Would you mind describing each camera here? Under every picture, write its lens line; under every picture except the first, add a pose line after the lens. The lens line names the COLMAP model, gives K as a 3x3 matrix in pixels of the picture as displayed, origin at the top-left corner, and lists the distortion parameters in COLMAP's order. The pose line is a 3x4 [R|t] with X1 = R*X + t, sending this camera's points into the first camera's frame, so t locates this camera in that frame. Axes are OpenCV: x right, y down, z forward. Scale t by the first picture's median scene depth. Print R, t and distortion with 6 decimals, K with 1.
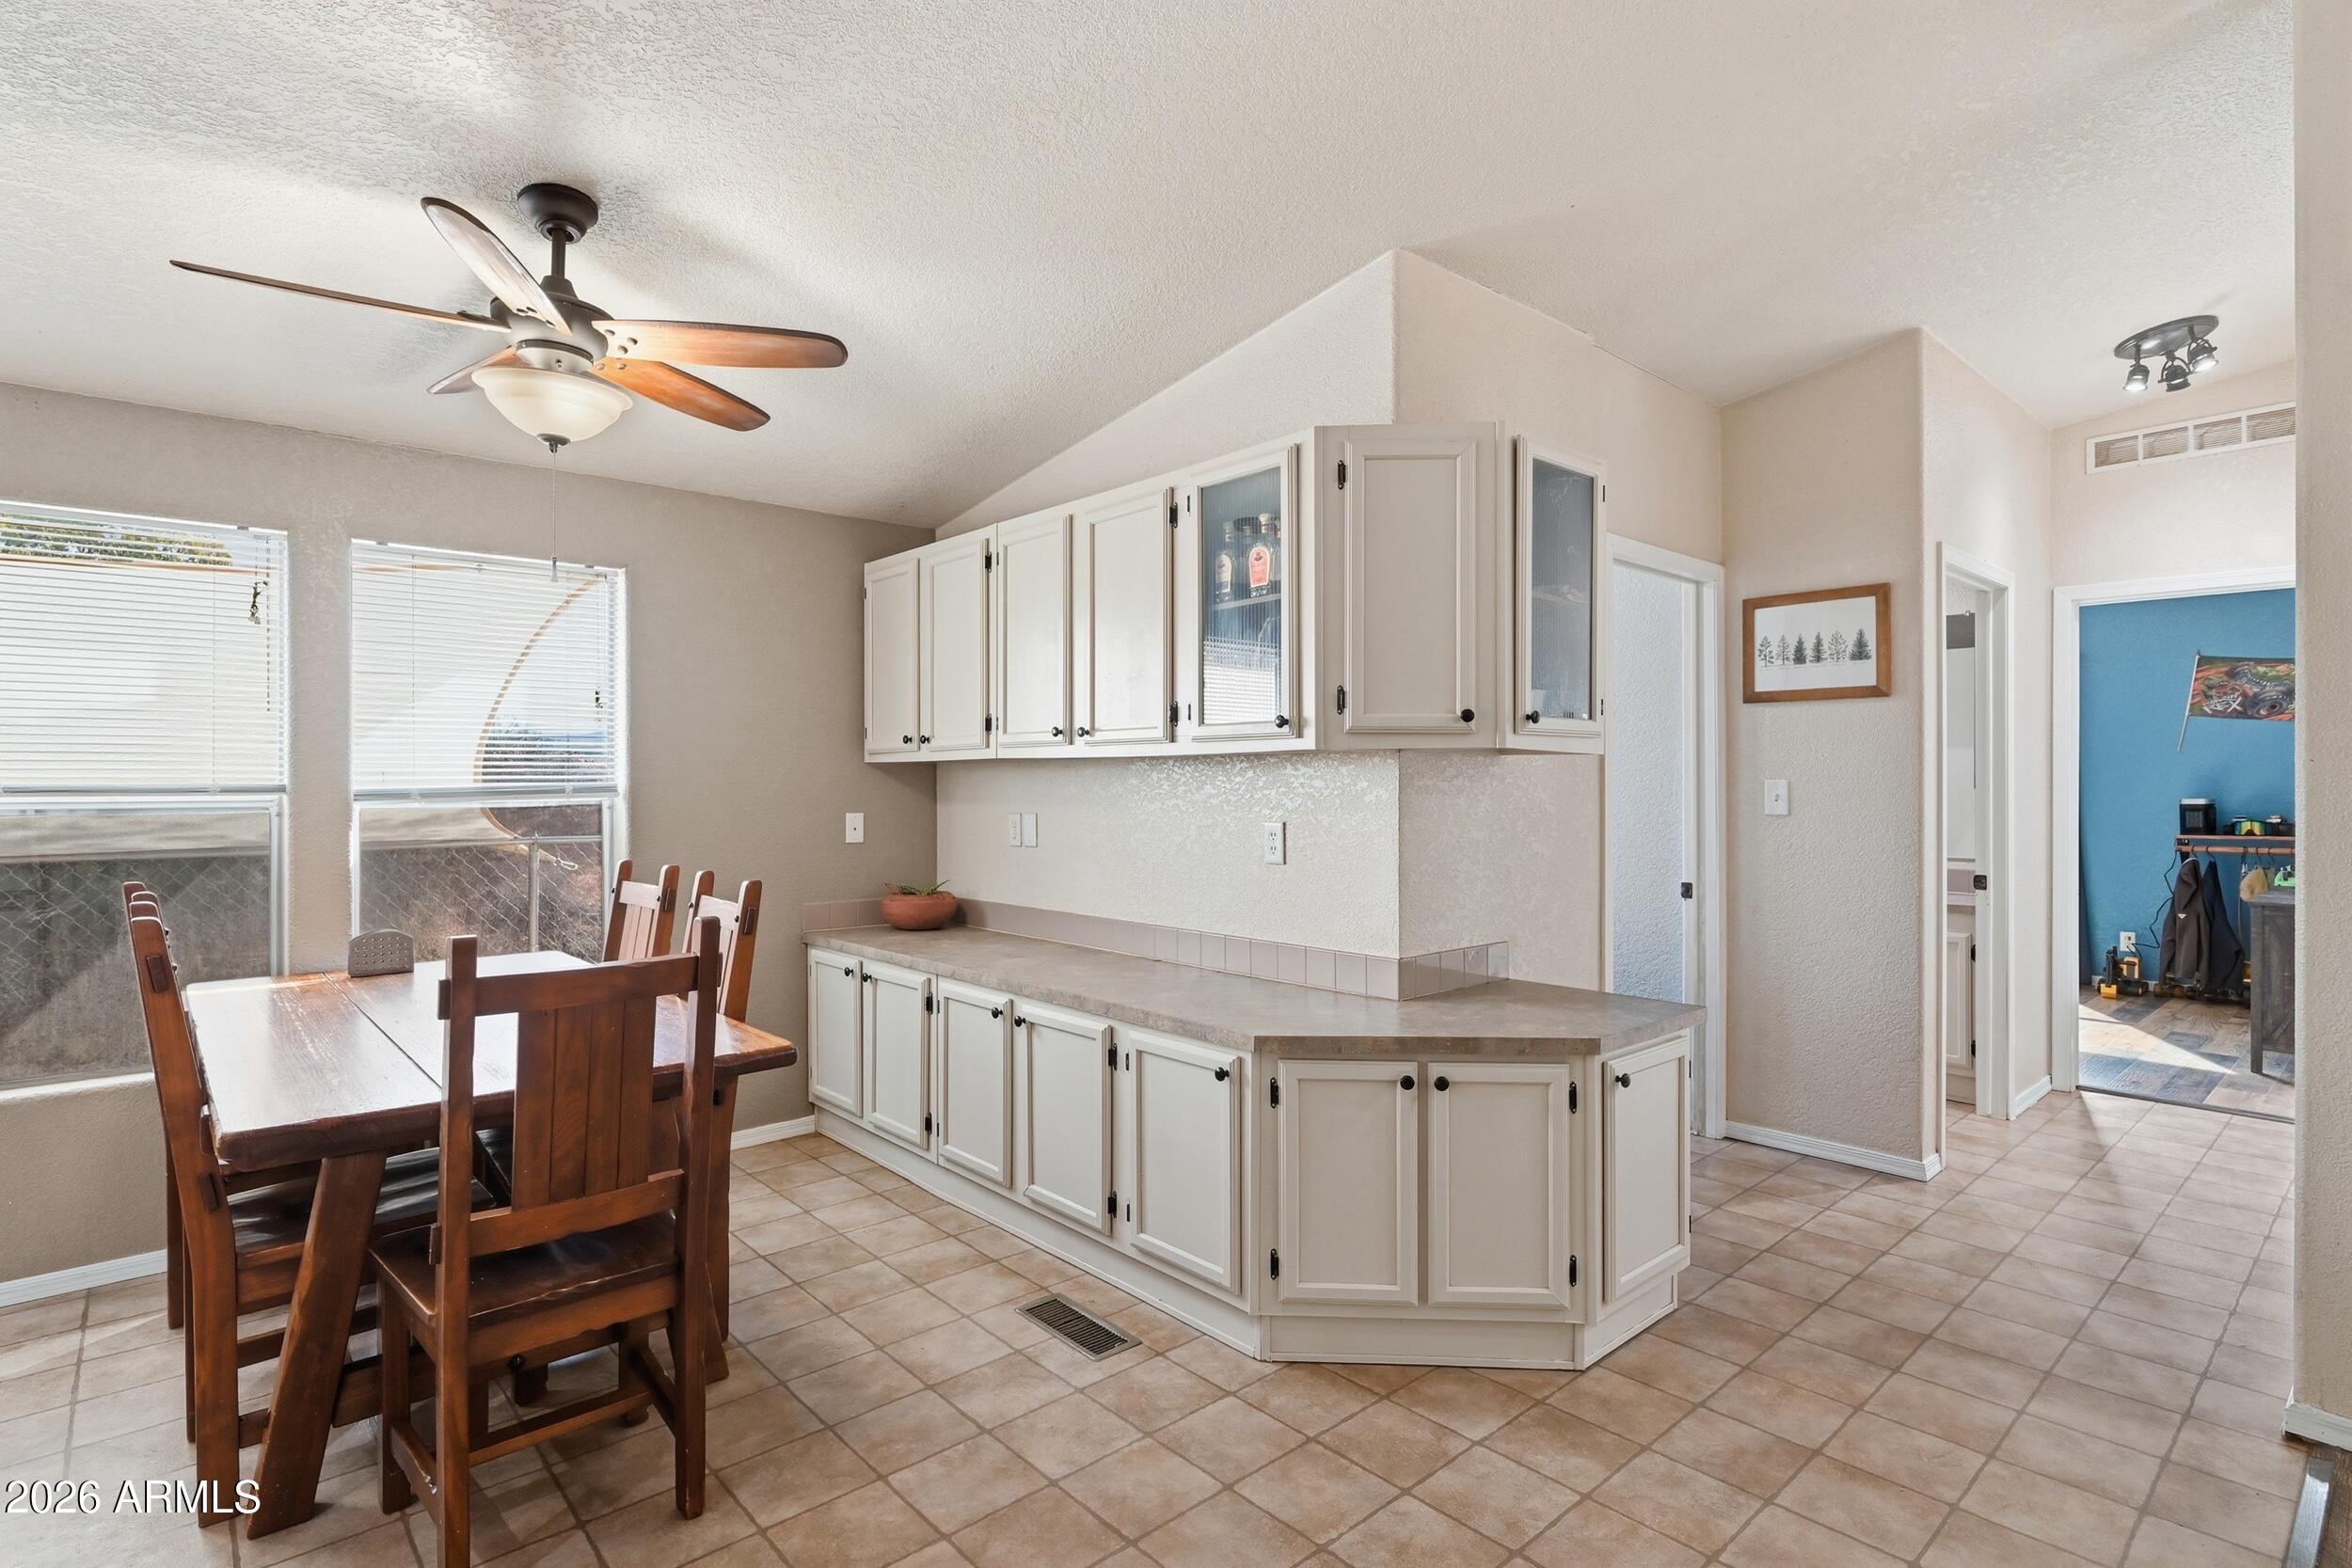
lens RADIAL K [[1147.6, 0, 1176.0], [0, 1147.6, 784.0], [0, 0, 1]] dist [-0.013504, -0.000389]
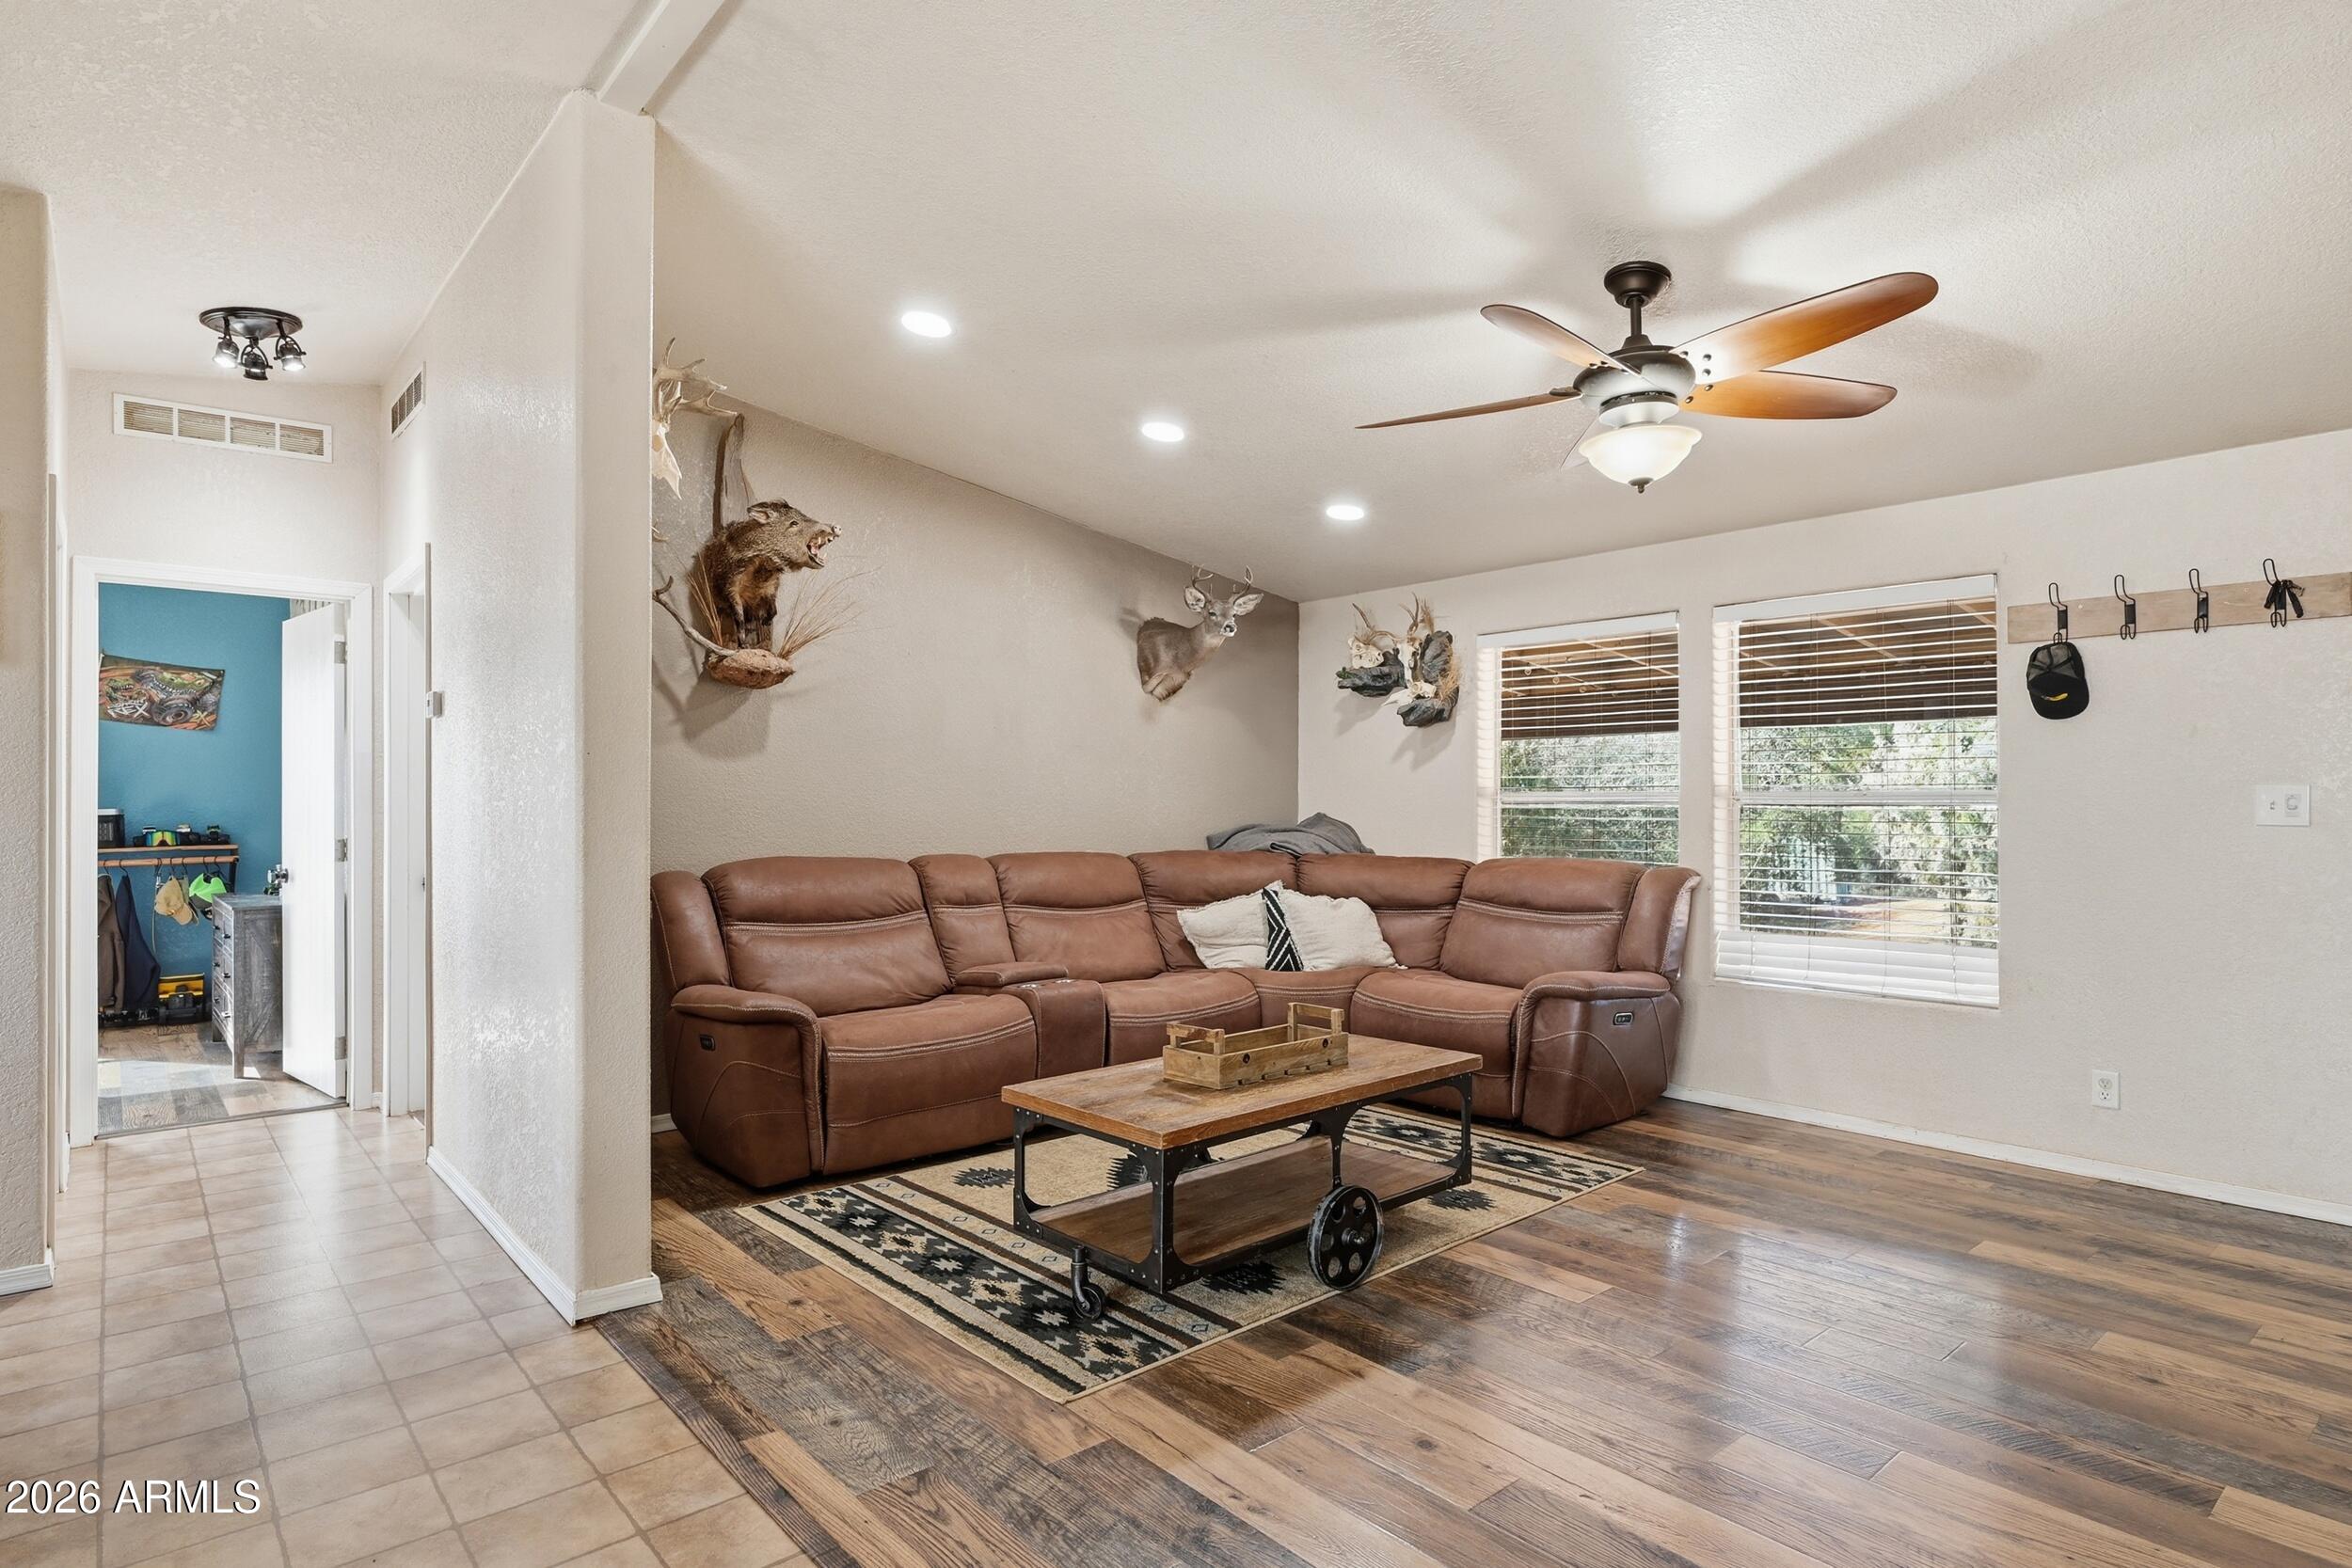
lens RADIAL K [[1245.6, 0, 1191.1], [0, 1245.6, 789.4], [0, 0, 1]] dist [-0.000466, 0.000244]
pose [[0.002954, 0.008001, 0.999964, -0.145075], [0.007108, 0.999943, -0.008022, 0.015219], [-0.999970, 0.007132, 0.002897, 0.156560]]
